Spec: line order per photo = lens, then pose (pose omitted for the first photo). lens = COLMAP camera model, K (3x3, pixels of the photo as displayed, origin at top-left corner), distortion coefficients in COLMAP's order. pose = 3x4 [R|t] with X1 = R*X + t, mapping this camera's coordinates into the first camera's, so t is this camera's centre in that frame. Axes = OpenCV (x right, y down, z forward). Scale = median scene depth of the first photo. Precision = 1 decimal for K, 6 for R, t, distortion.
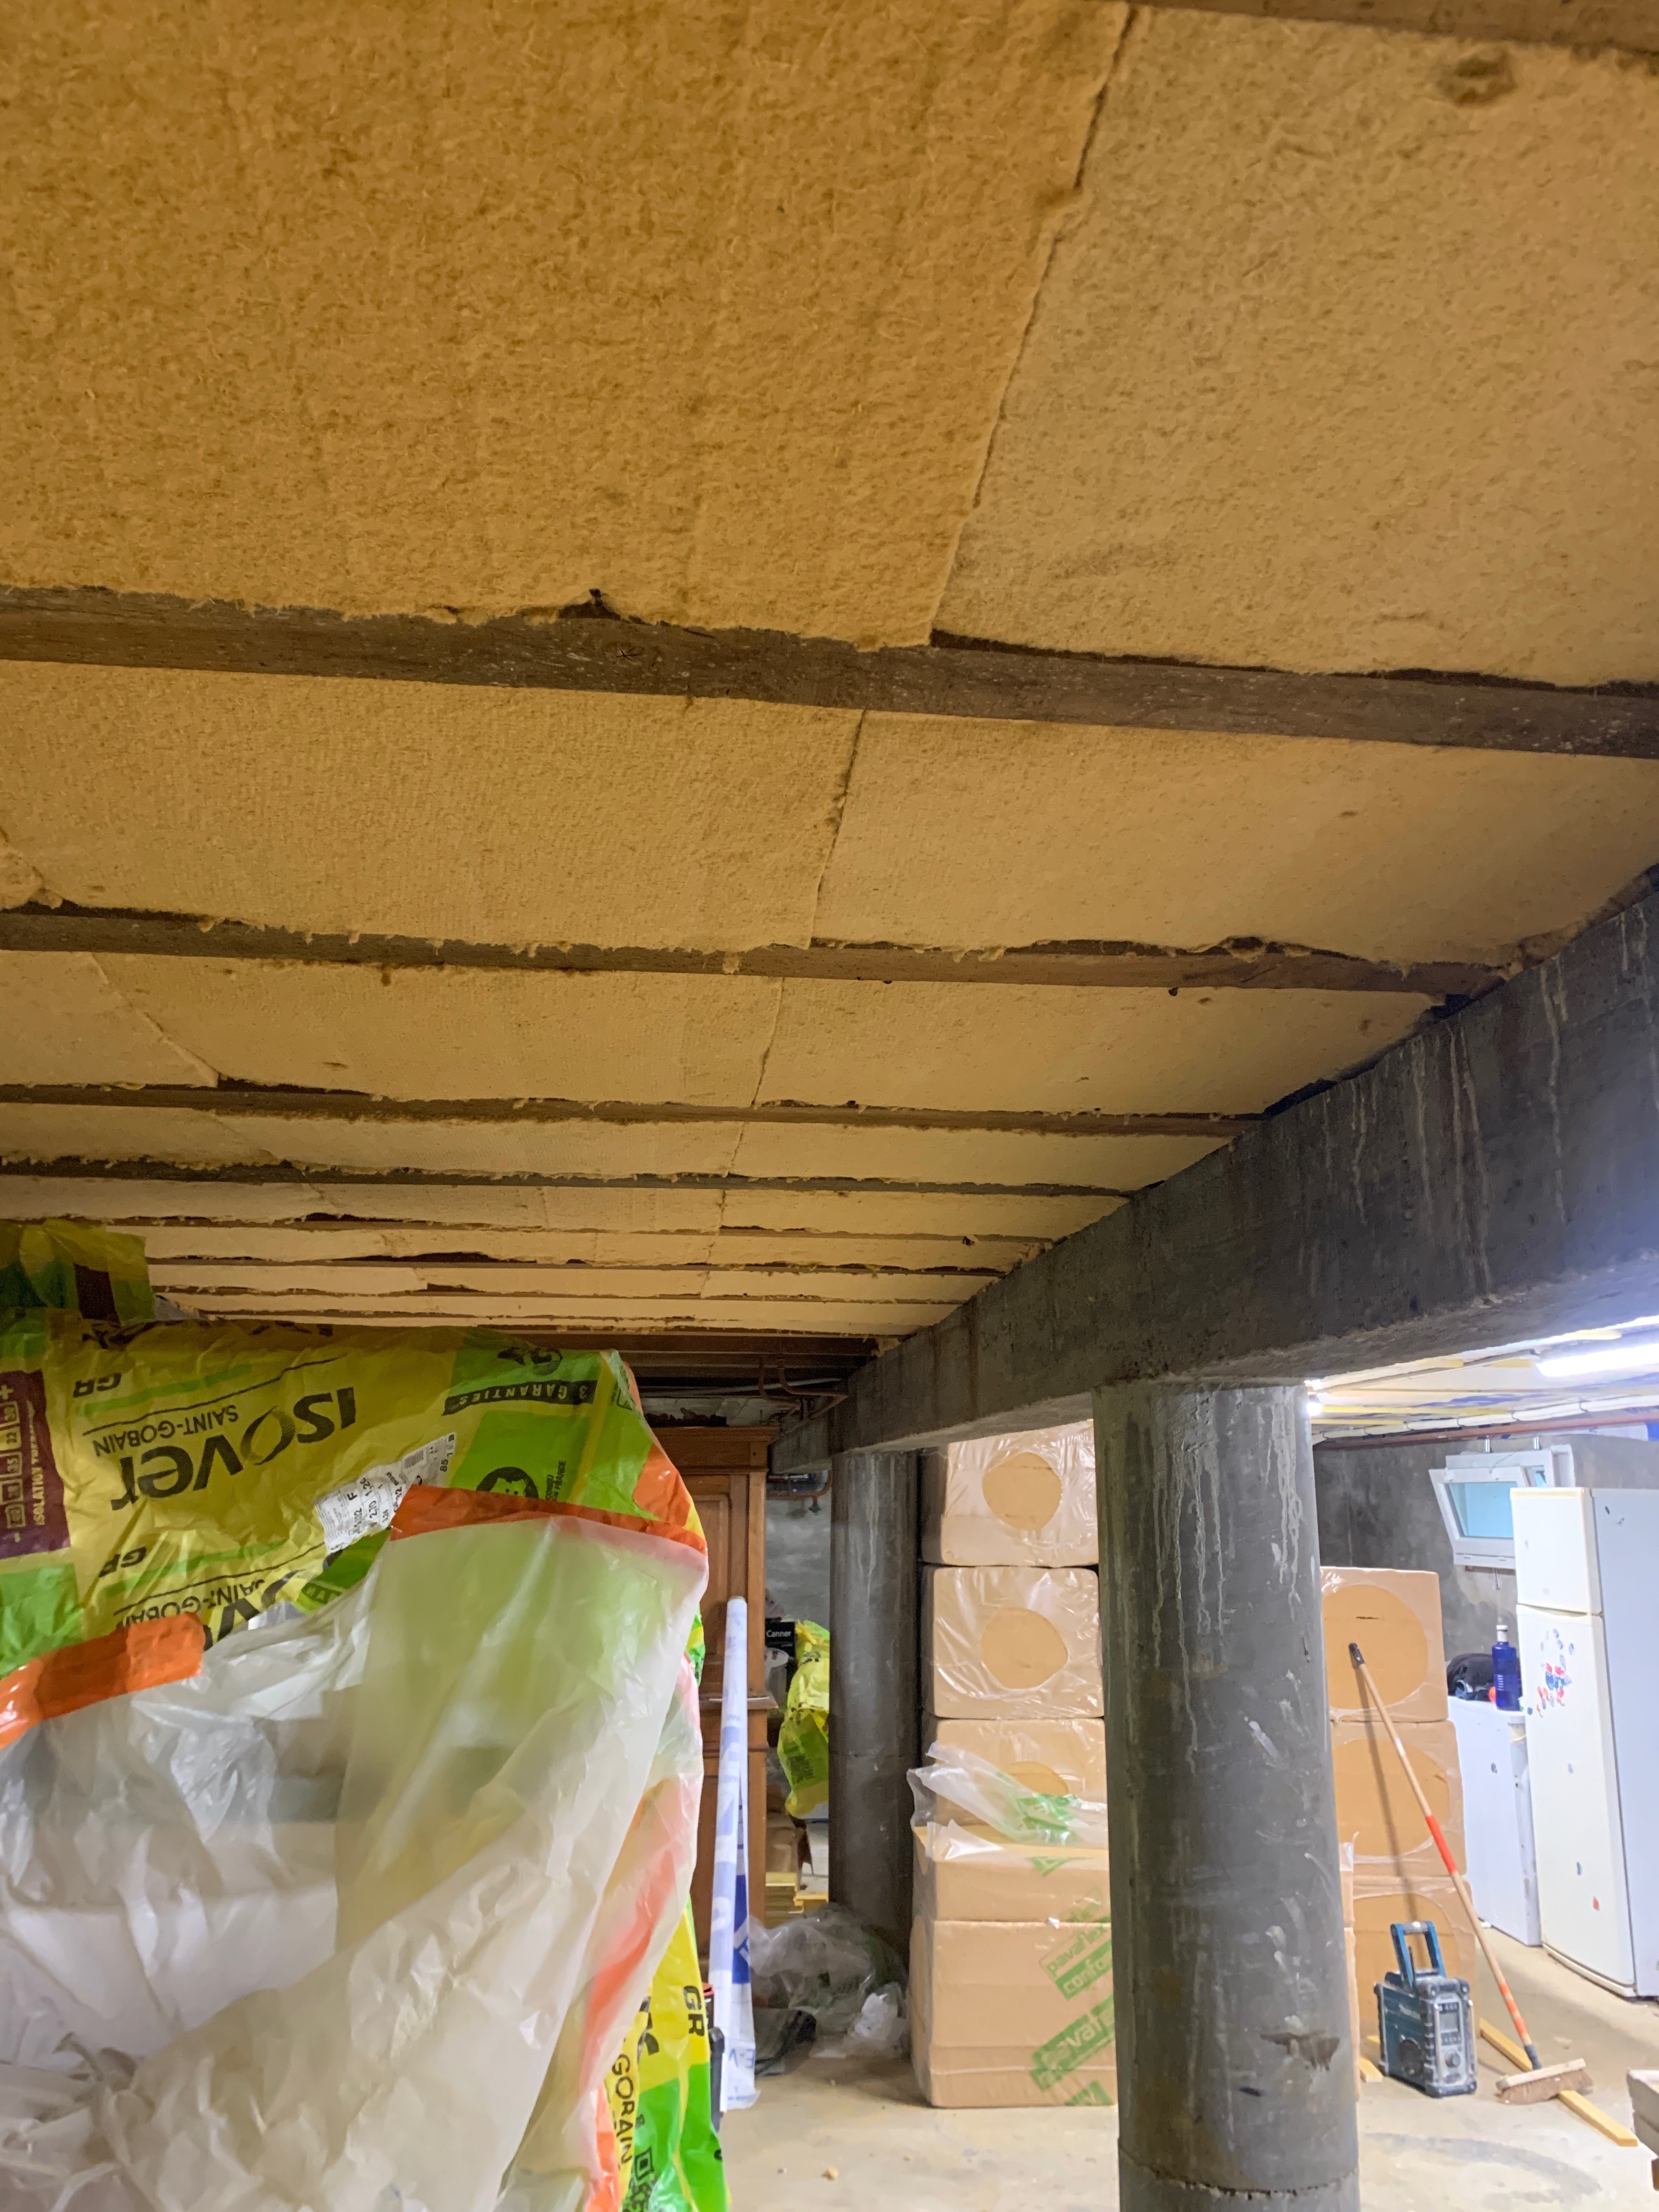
lens RADIAL K [[1654.4, 0, 831.1], [0, 1654.4, 1155.1], [0, 0, 1]] dist [0.038118, -0.002910]
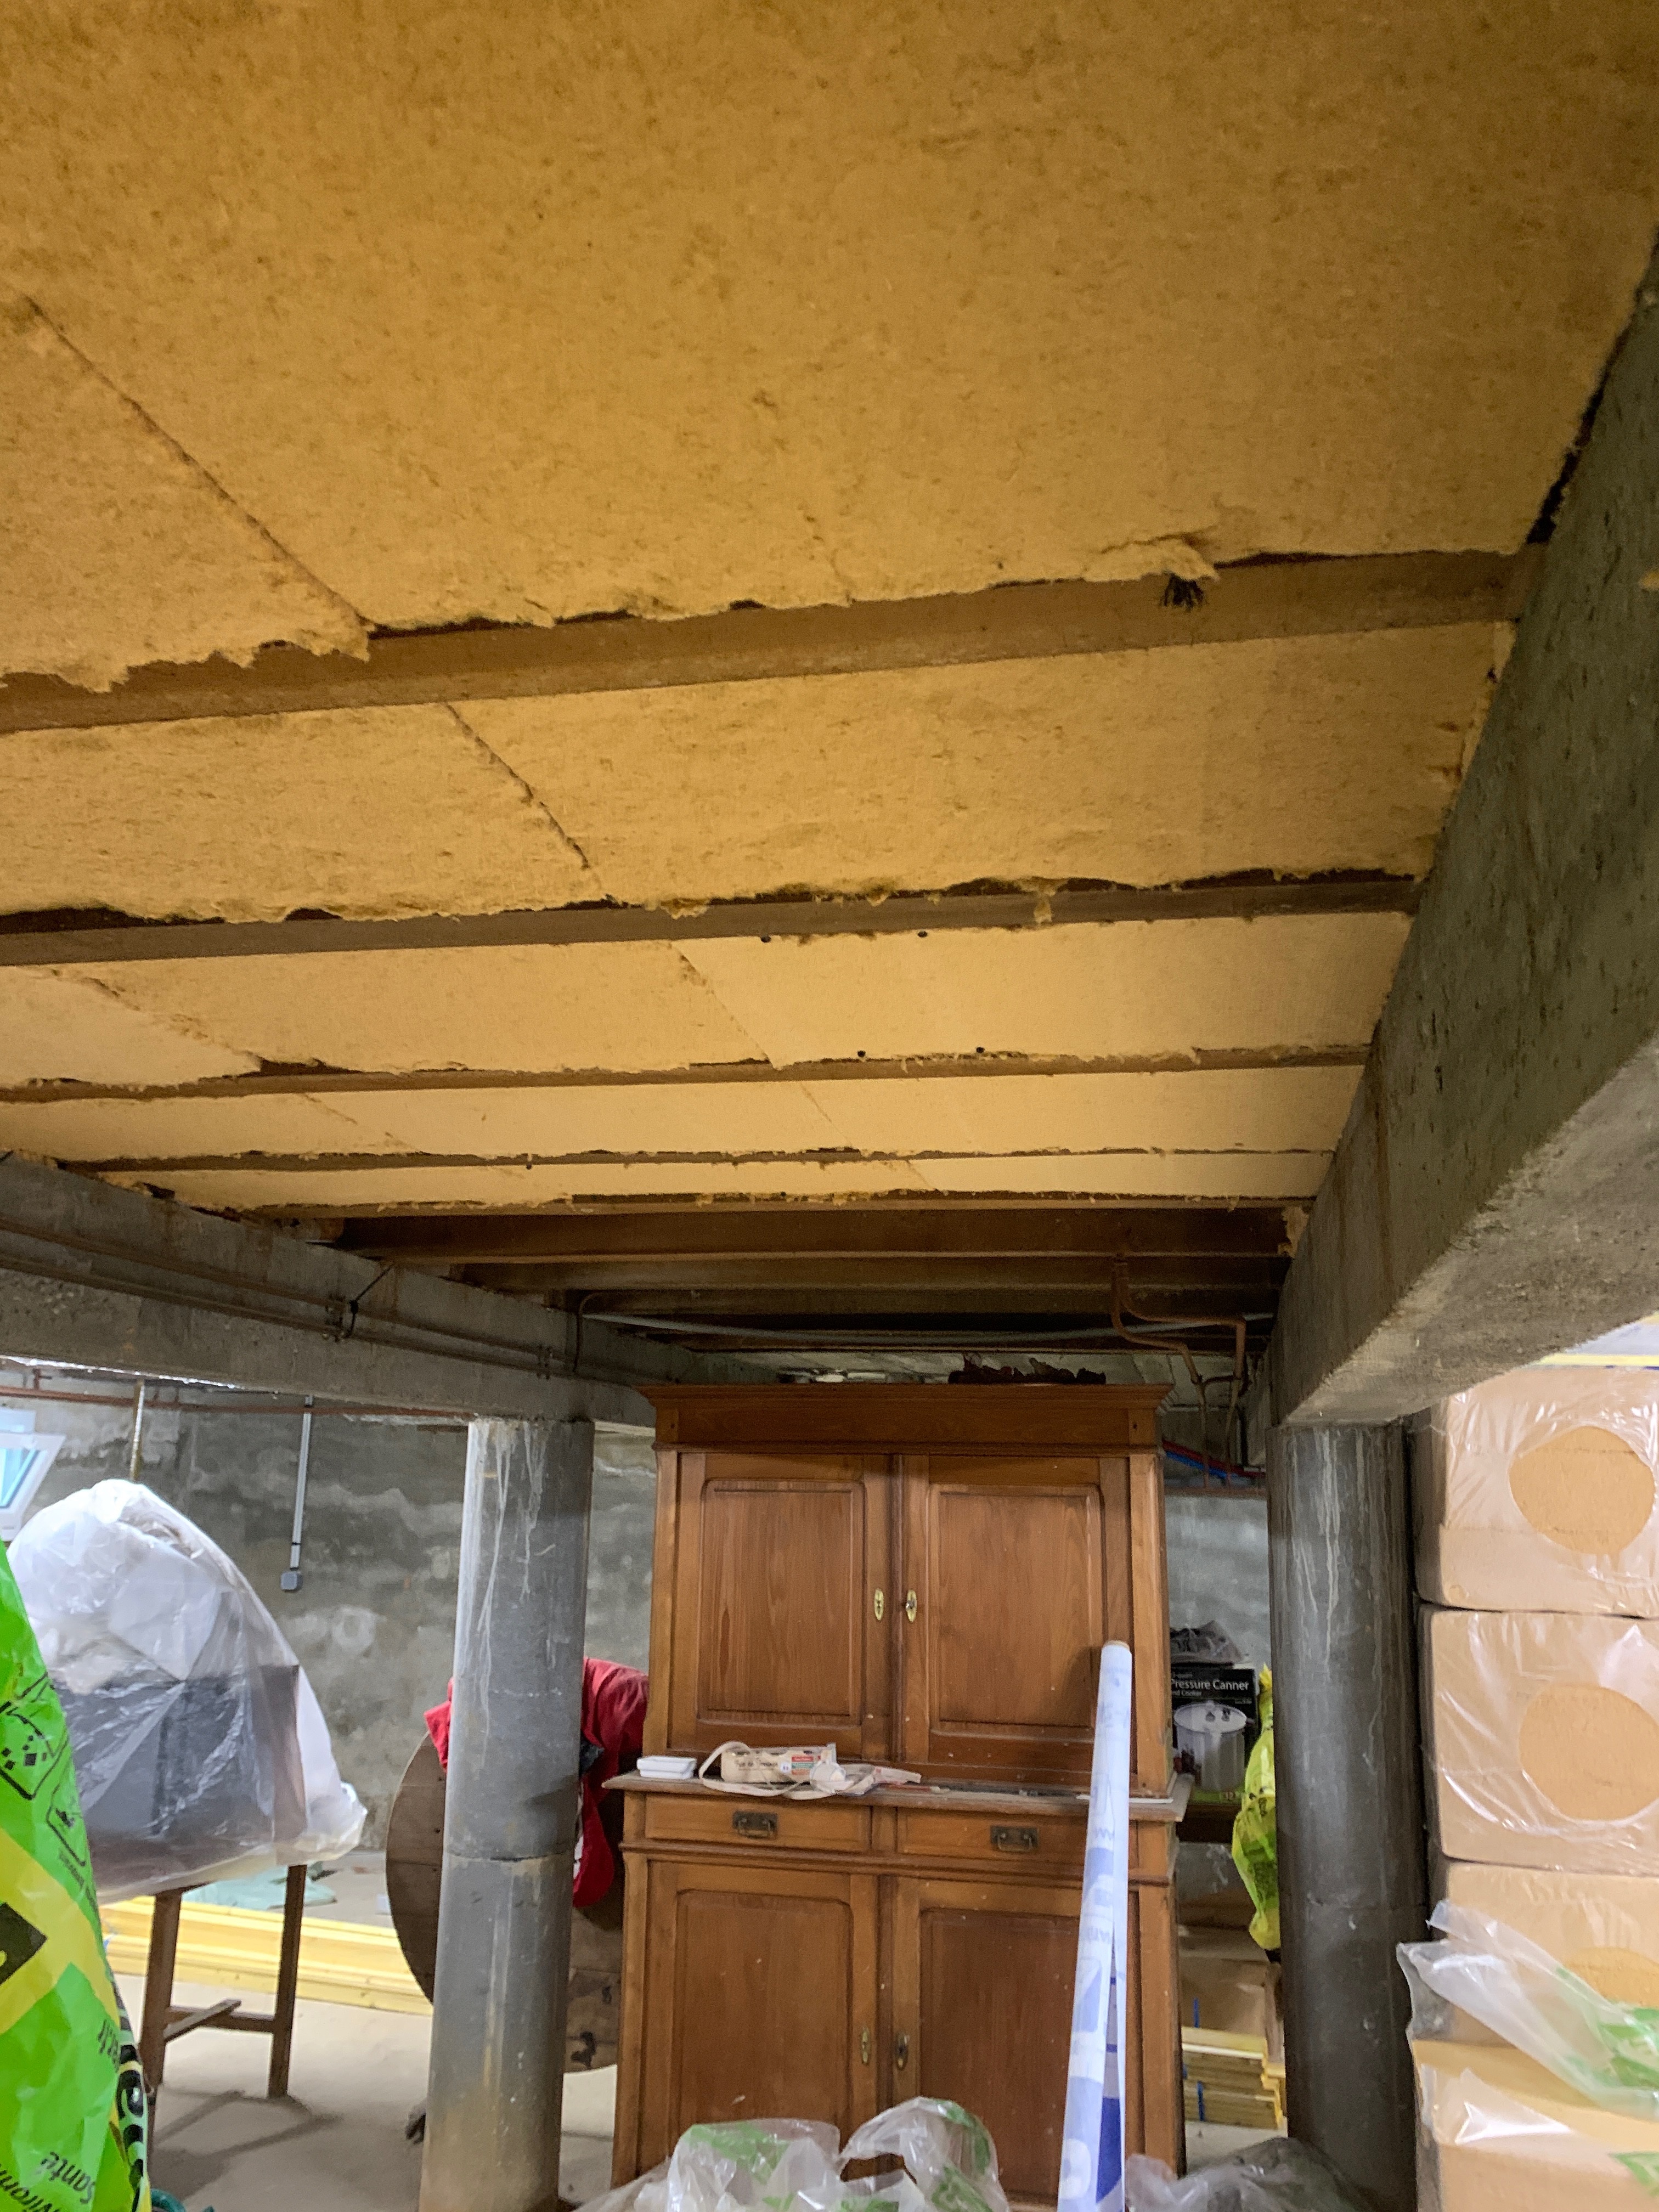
lens RADIAL K [[1654.4, 0, 831.1], [0, 1654.4, 1155.1], [0, 0, 1]] dist [0.038118, -0.002910]
pose [[0.947370, -0.048734, -0.316410, 0.054815], [0.049078, 0.998771, -0.006887, 0.071602], [0.316357, -0.009004, 0.948598, 0.337089]]
